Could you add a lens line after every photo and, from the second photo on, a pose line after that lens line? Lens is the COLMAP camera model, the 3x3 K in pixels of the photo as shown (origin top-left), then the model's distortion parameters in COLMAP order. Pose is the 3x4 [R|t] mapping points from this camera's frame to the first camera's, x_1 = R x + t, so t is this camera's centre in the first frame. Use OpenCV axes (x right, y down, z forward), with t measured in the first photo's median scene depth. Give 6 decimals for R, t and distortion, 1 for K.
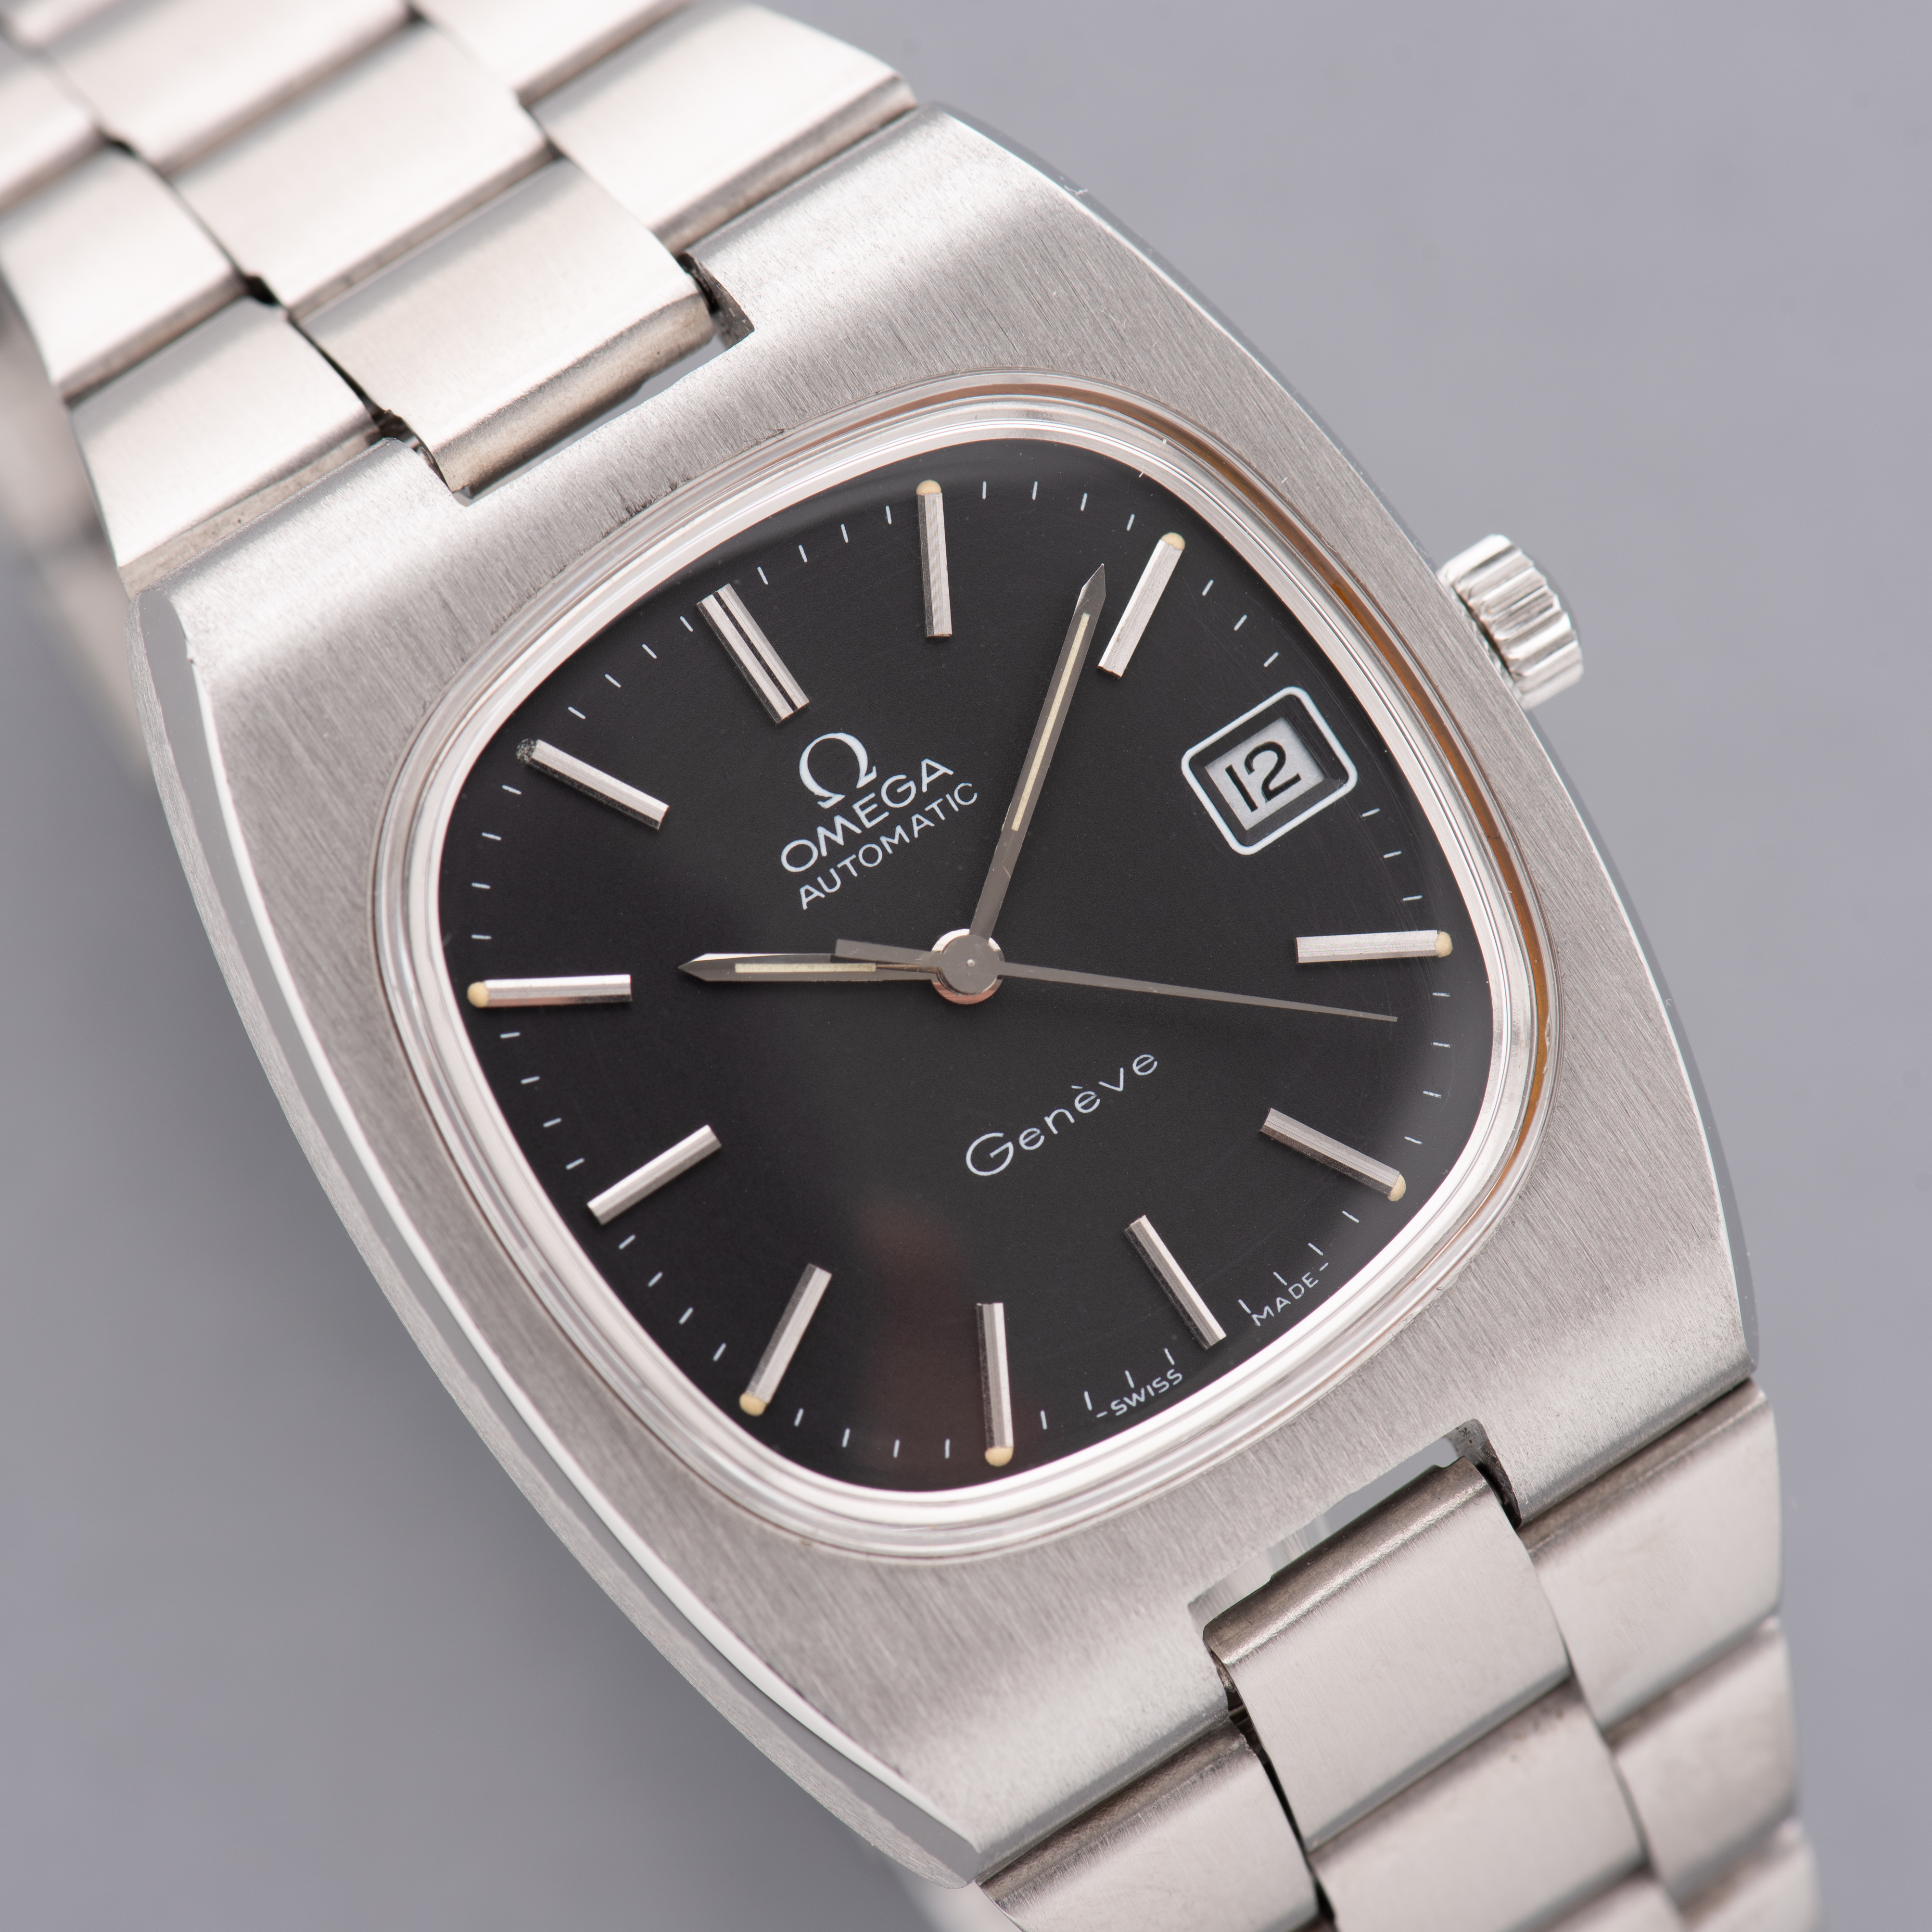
lens RADIAL K [[13624.0, 0, 966.0], [0, 13624.0, 966.0], [0, 0, 1]] dist [-0.005308, -11.721004]
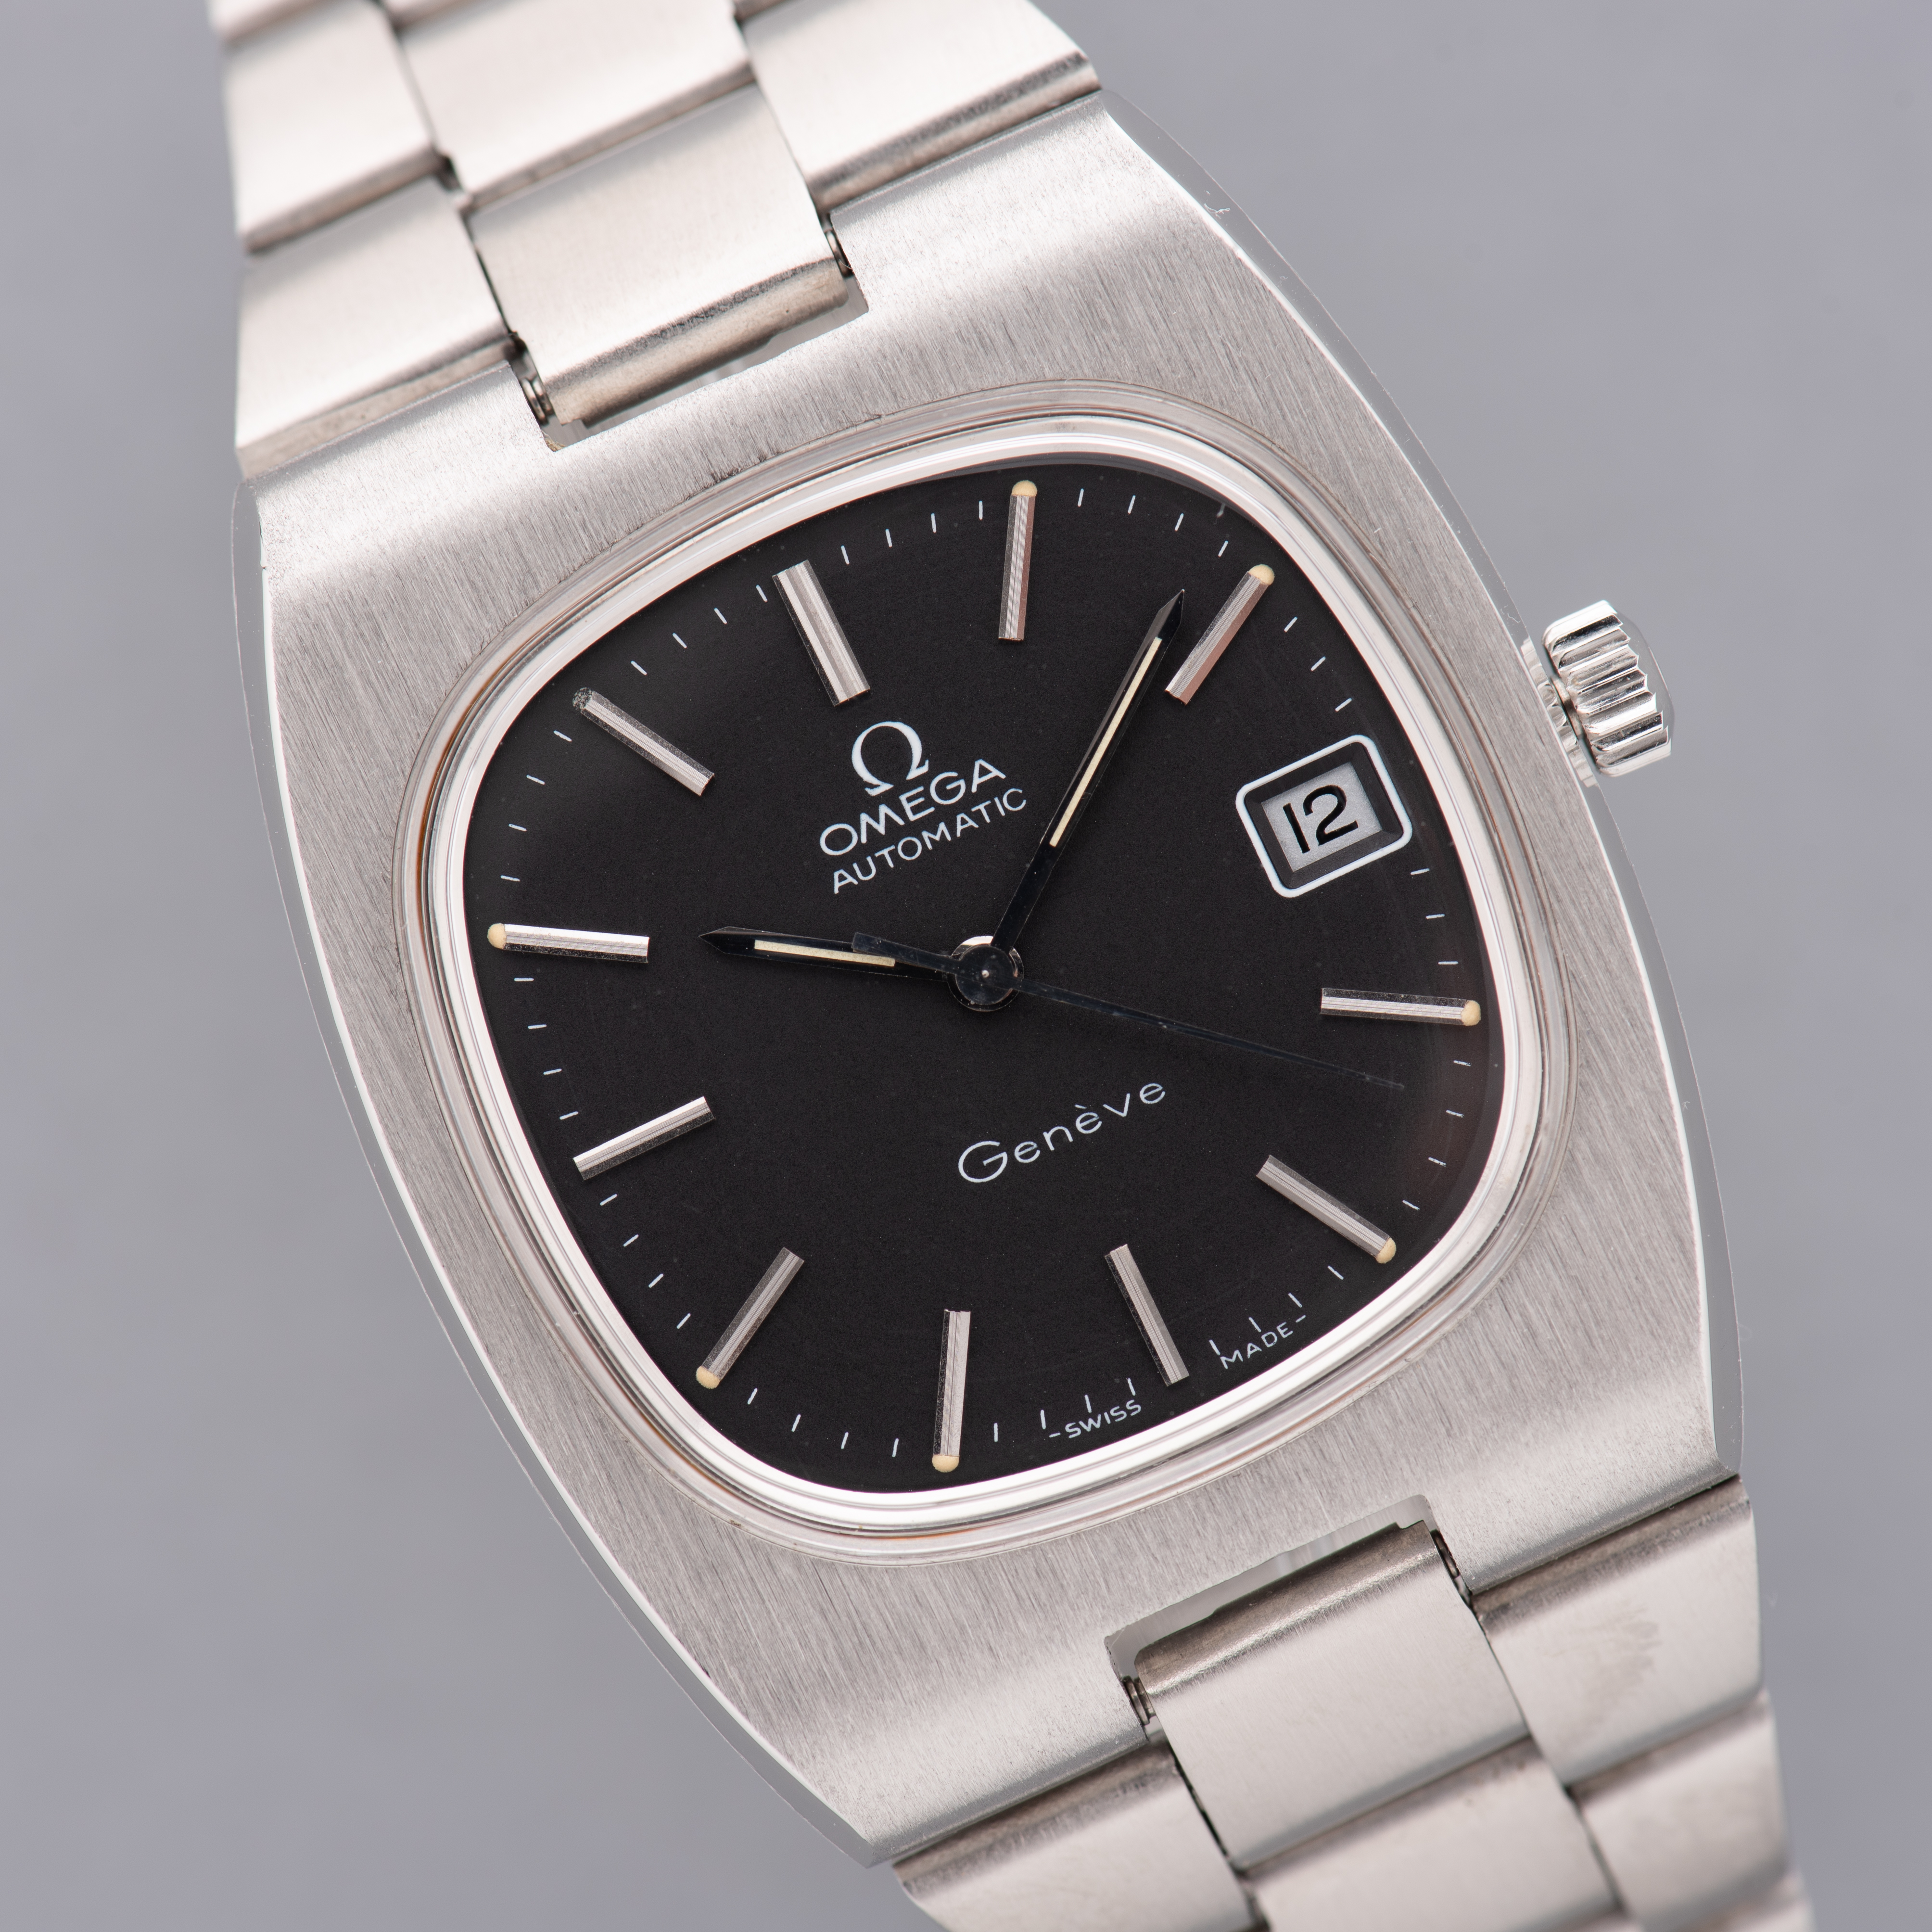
lens RADIAL K [[13624.0, 0, 966.0], [0, 13624.0, 966.0], [0, 0, 1]] dist [-0.005308, -11.721004]
pose [[0.975442, 0.148288, -0.162859, 0.161444], [-0.129271, 0.984102, 0.121790, -0.122141], [0.178330, -0.097746, 0.979104, 0.018581]]
